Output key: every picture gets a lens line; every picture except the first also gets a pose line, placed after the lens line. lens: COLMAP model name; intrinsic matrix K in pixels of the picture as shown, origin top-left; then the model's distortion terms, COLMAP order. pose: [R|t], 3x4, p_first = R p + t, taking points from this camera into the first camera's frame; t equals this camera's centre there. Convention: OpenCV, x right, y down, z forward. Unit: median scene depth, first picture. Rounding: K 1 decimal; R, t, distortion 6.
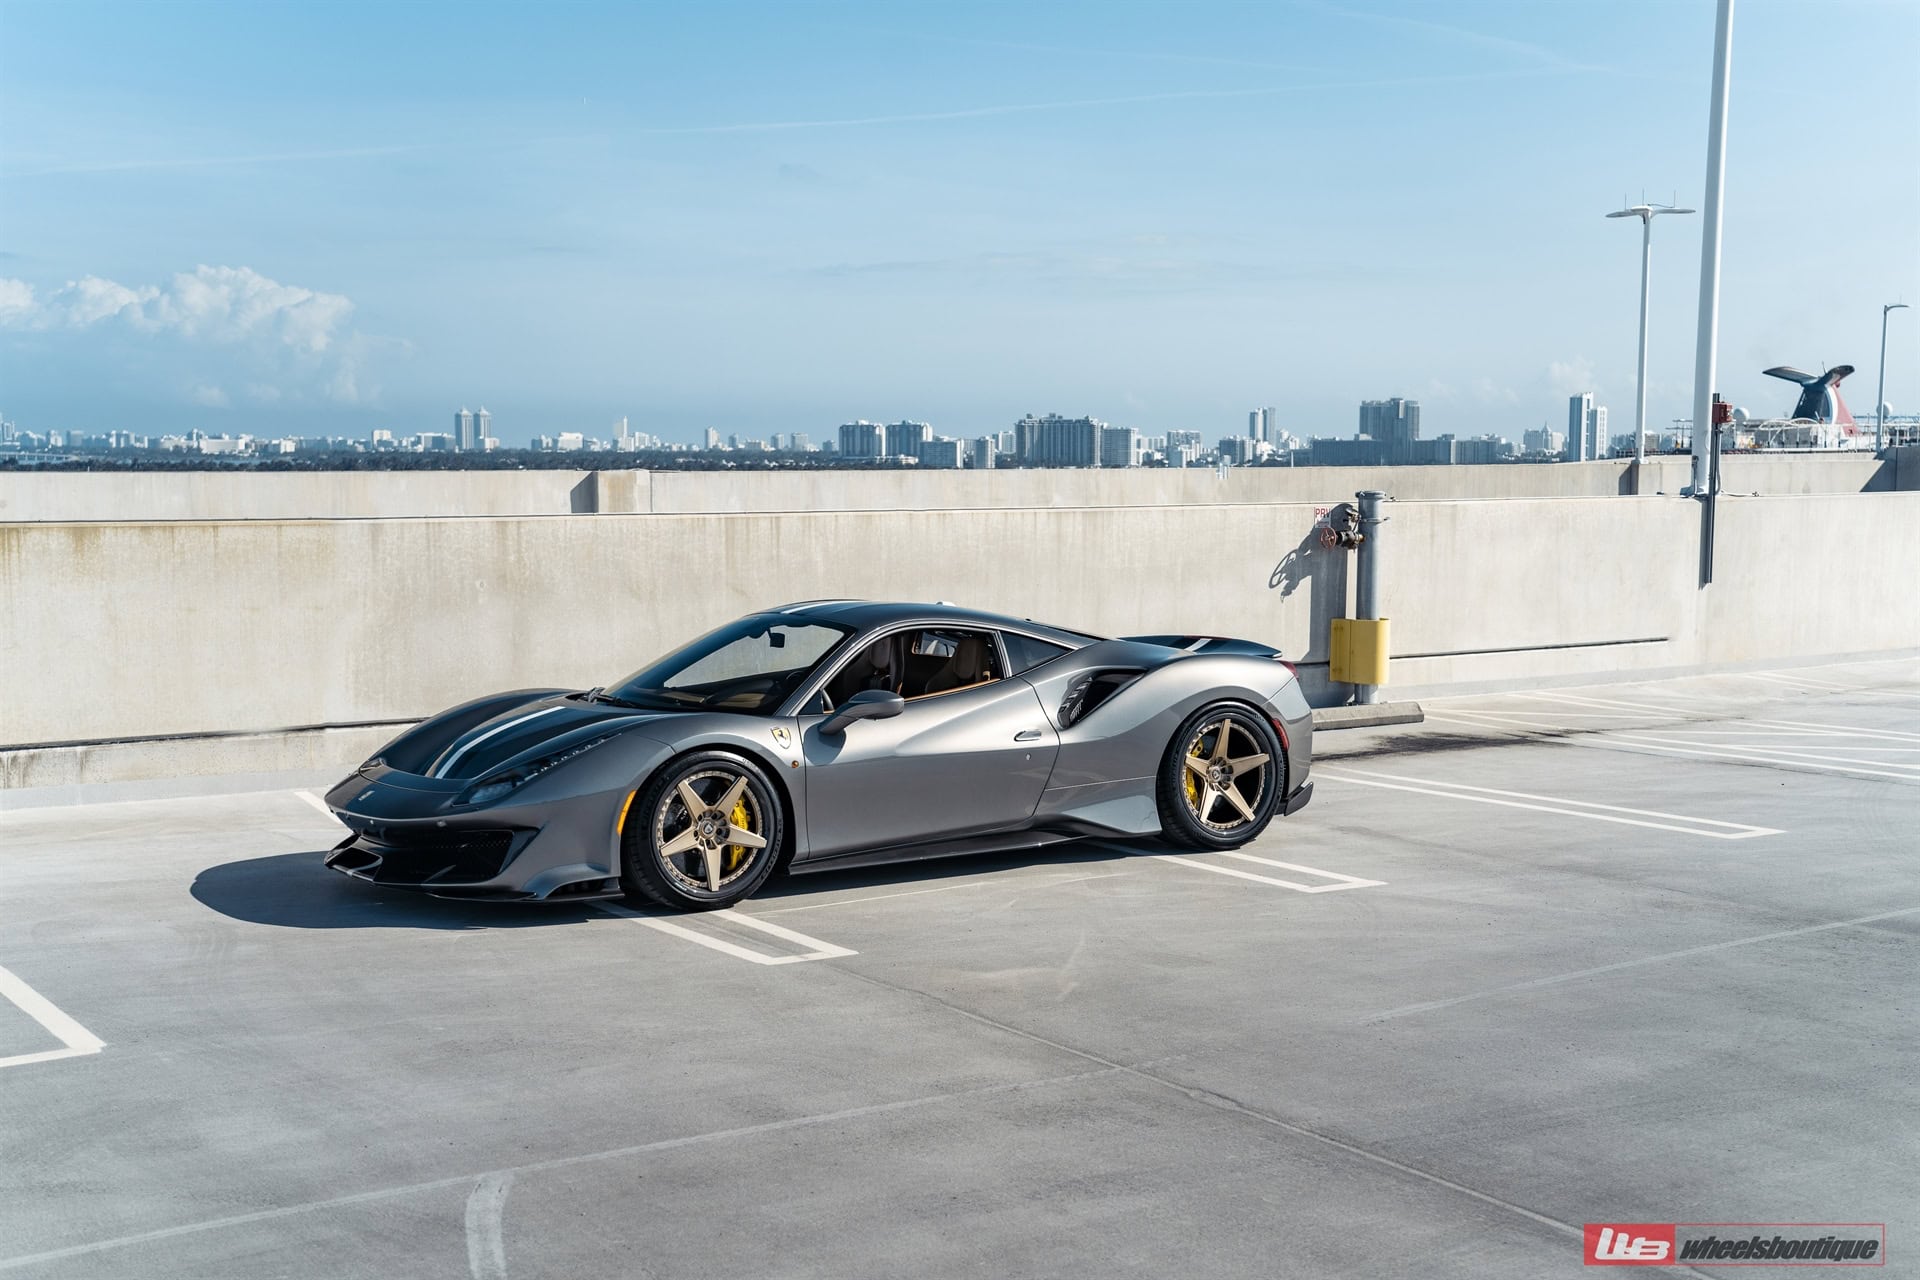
lens RADIAL K [[2321.6, 0, 951.4], [0, 2321.6, 625.9], [0, 0, 1]] dist [0.145930, 0.000000]
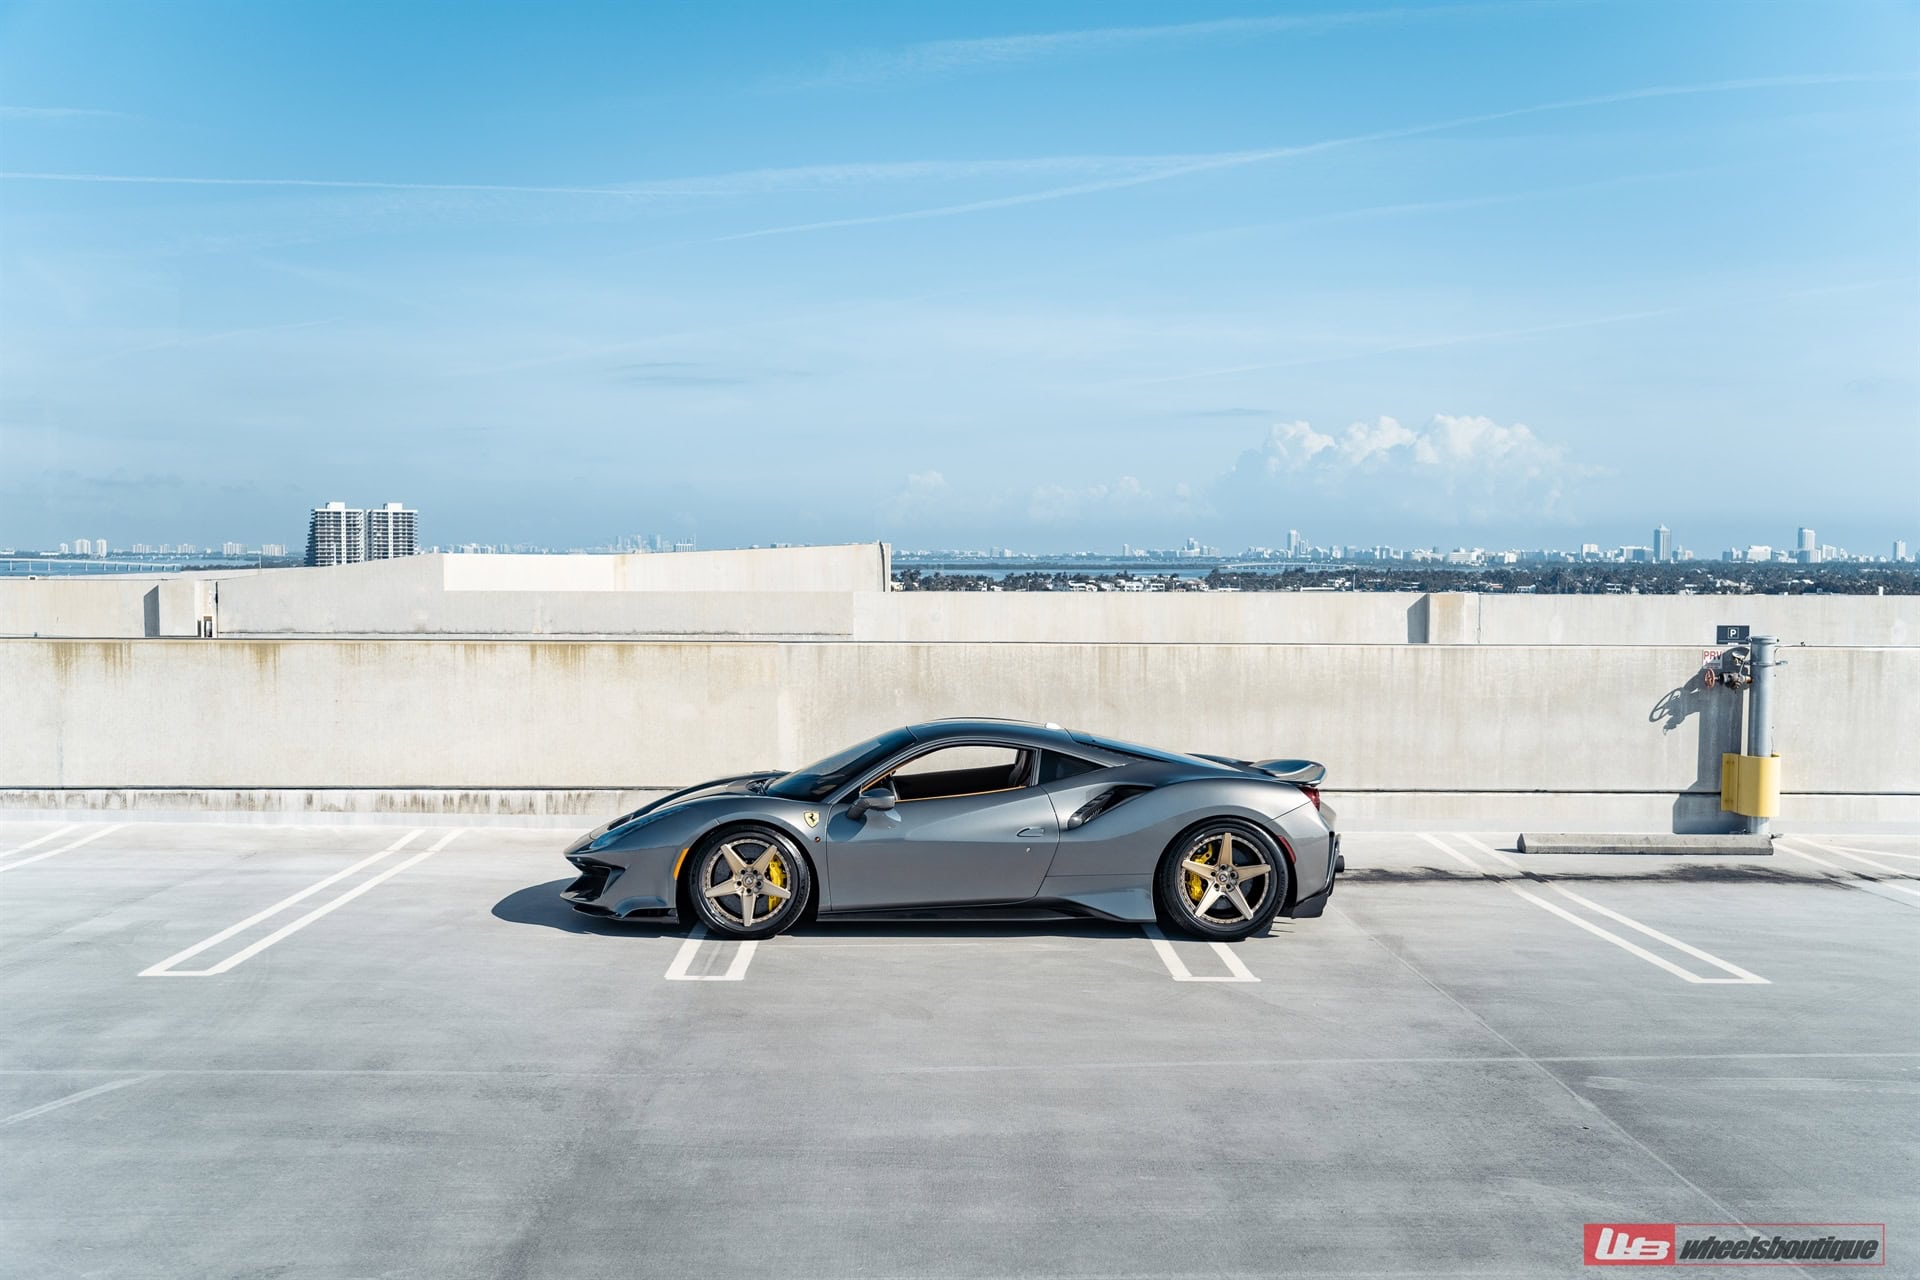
lens RADIAL K [[1923.4, 0, 960.1], [0, 1923.4, 636.6], [0, 0, 1]] dist [0.041988, 0.000000]
pose [[0.851163, 0.026438, -0.524235, 0.366932], [-0.045008, 0.998728, -0.022709, -0.022933], [0.522968, 0.042924, 0.851271, 0.053085]]
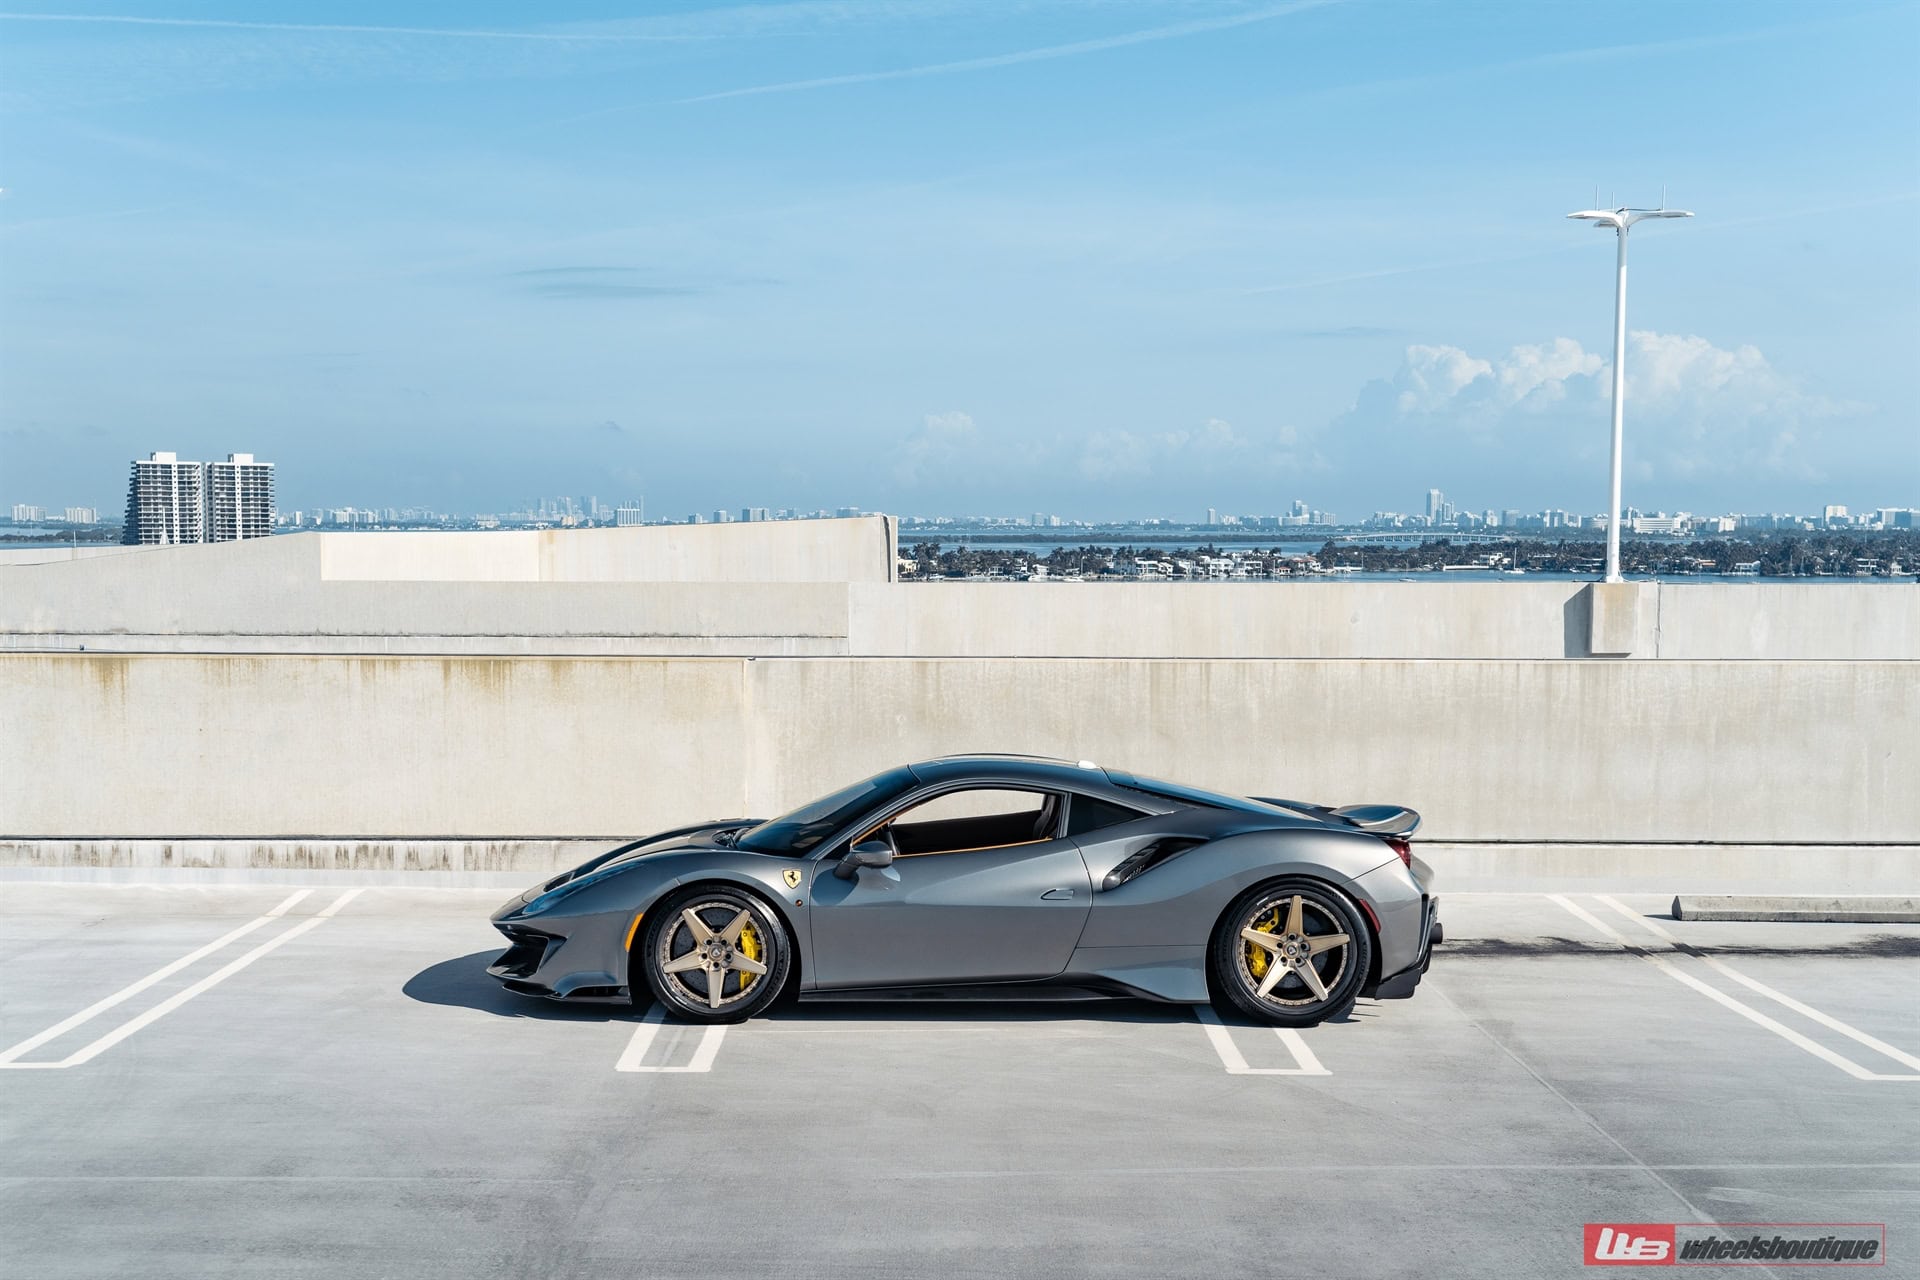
lens RADIAL K [[2530.0, 0, 962.8], [0, 2530.0, 724.8], [0, 0, 1]] dist [0.129724, 0.000000]
pose [[0.845049, 0.045744, -0.532729, 0.402219], [-0.044792, 0.998888, 0.014719, -0.029677], [0.532810, 0.011424, 0.846158, 0.006731]]
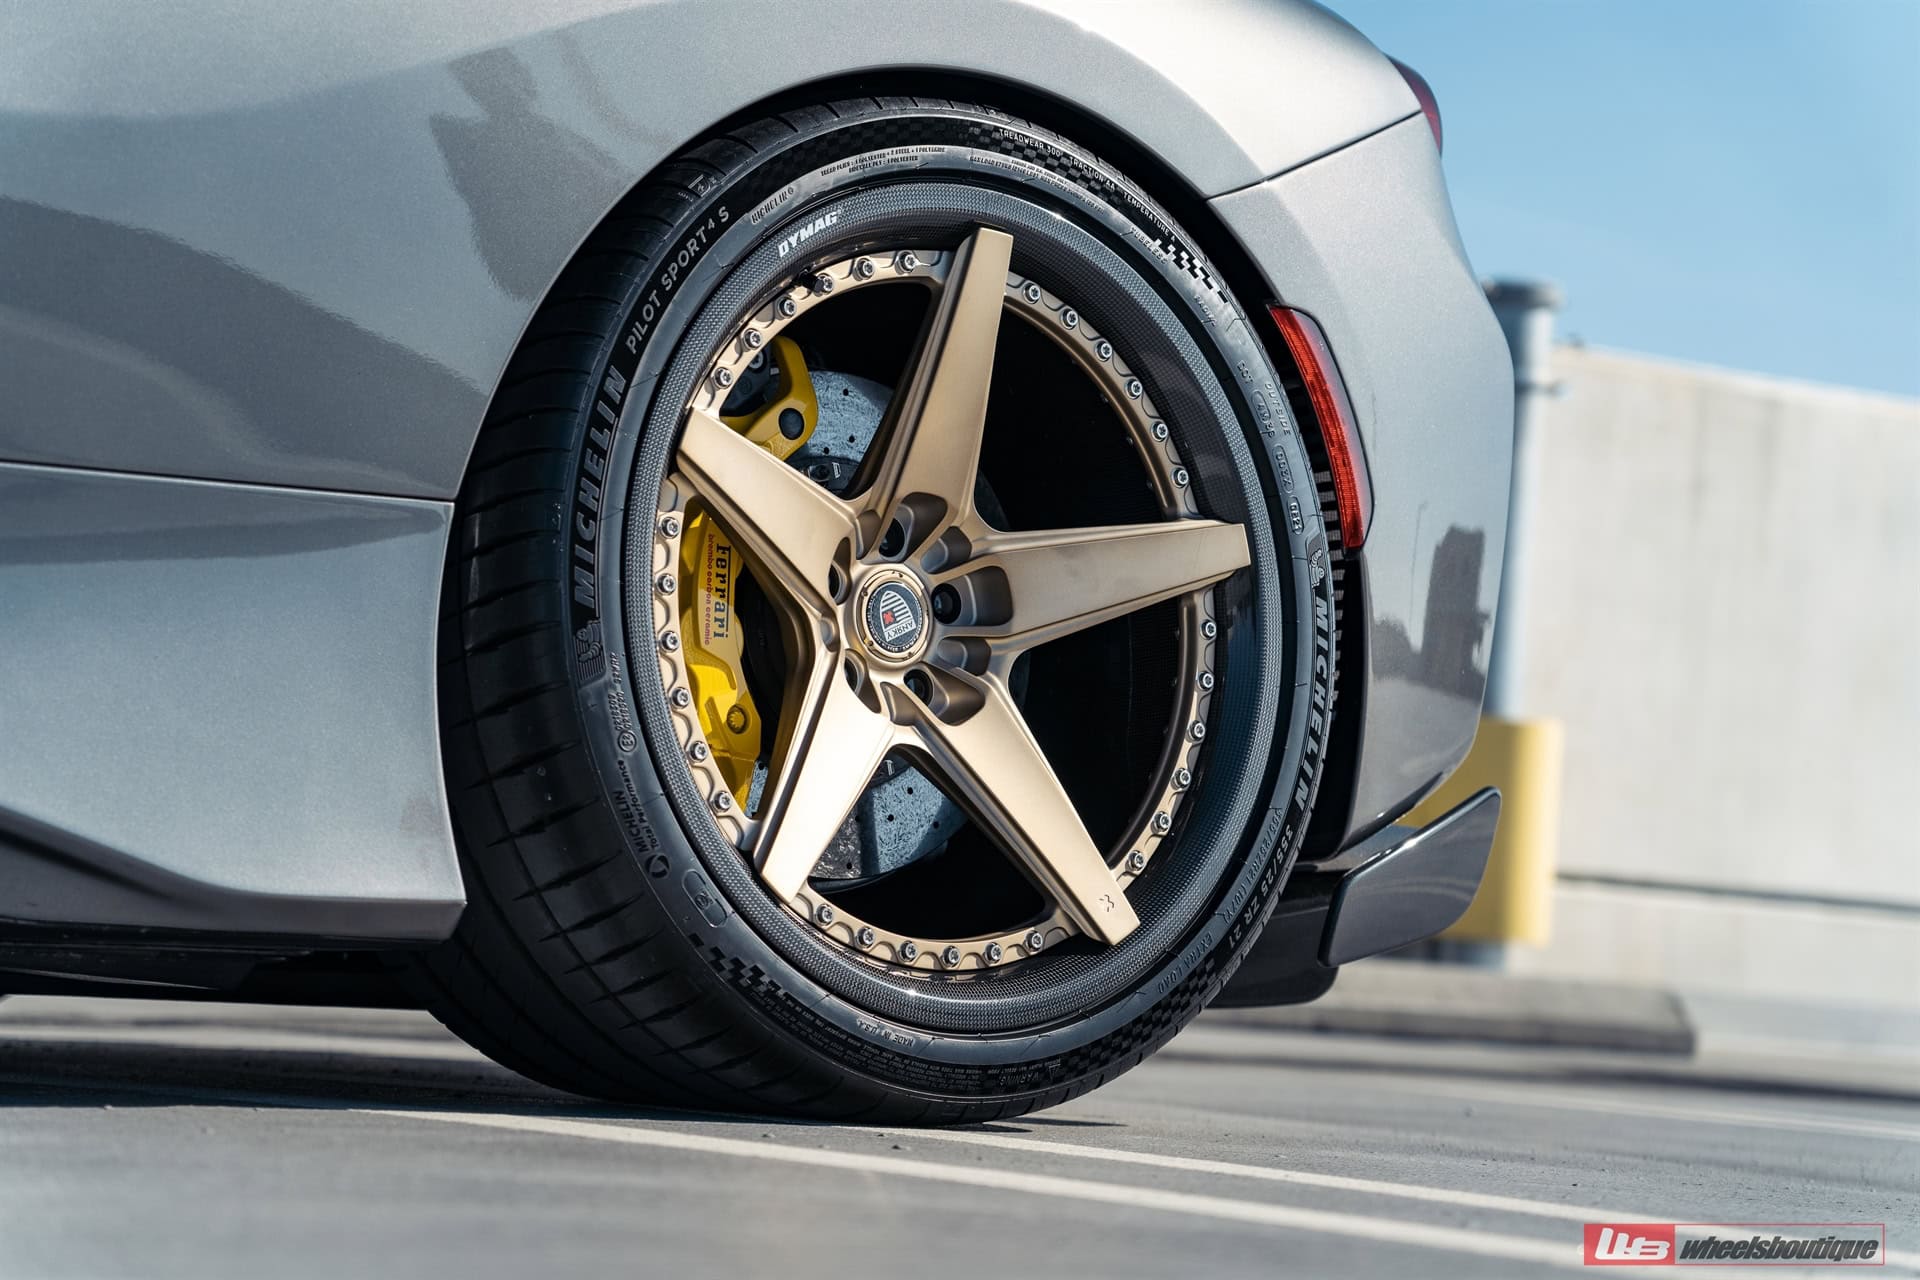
lens RADIAL K [[4463.3, 0, 960.9], [0, 4463.3, 638.3], [0, 0, 1]] dist [0.114717, 0.000000]
pose [[0.992649, 0.067013, 0.100783, 0.063392], [-0.052674, 0.988925, -0.138751, 0.074104], [-0.108965, 0.132422, 0.985186, 0.510975]]
